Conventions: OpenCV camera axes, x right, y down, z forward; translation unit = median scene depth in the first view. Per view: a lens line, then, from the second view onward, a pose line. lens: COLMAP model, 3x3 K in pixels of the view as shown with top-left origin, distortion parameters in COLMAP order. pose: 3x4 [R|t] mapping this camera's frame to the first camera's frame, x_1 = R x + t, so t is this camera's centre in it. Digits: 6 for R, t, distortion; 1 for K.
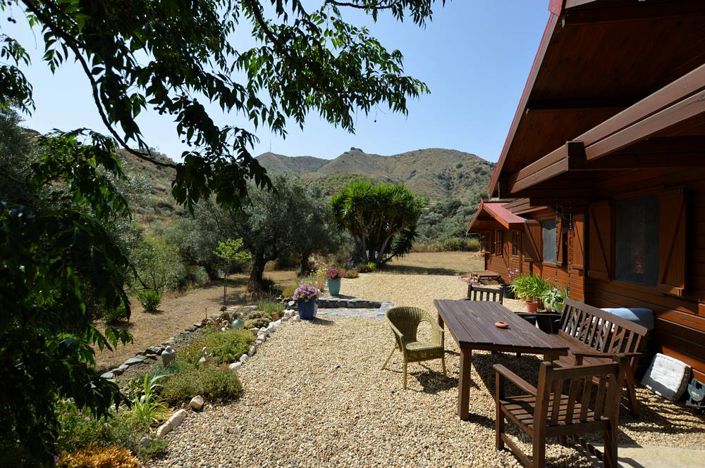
lens RADIAL K [[326.0, 0, 350.2], [0, 326.0, 233.0], [0, 0, 1]] dist [-0.025514, -0.000008]
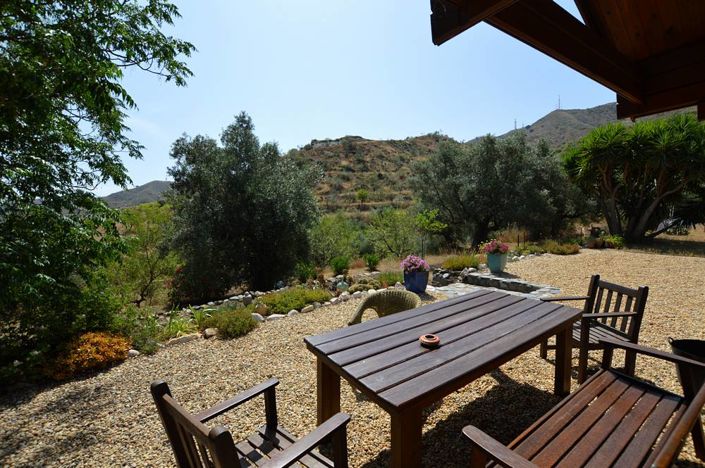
lens RADIAL K [[313.2, 0, 352.5], [0, 313.2, 234.0], [0, 0, 1]] dist [-0.026377, -0.000152]
pose [[0.681876, 0.021227, -0.731160, 0.206847], [0.049862, 0.995905, 0.075414, 0.007289], [0.729767, -0.087880, 0.678025, 0.129678]]
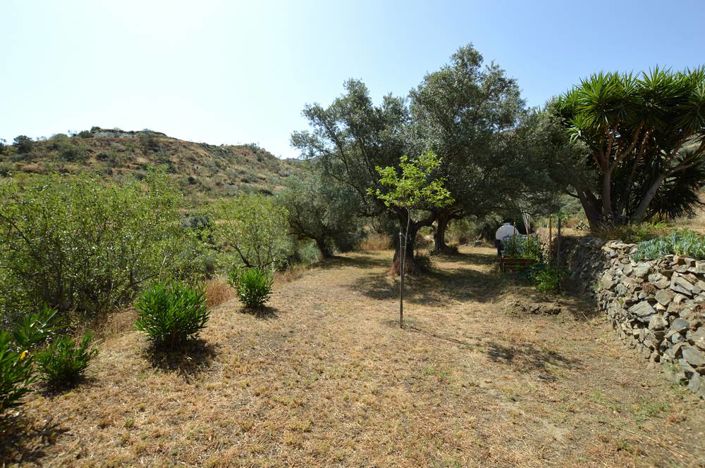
lens RADIAL K [[326.0, 0, 350.2], [0, 326.0, 233.0], [0, 0, 1]] dist [-0.025514, -0.000008]
pose [[0.964509, -0.004940, -0.264003, -0.335112], [0.017088, 0.998897, 0.043739, 0.103660], [0.263496, -0.046698, 0.963530, 0.548559]]
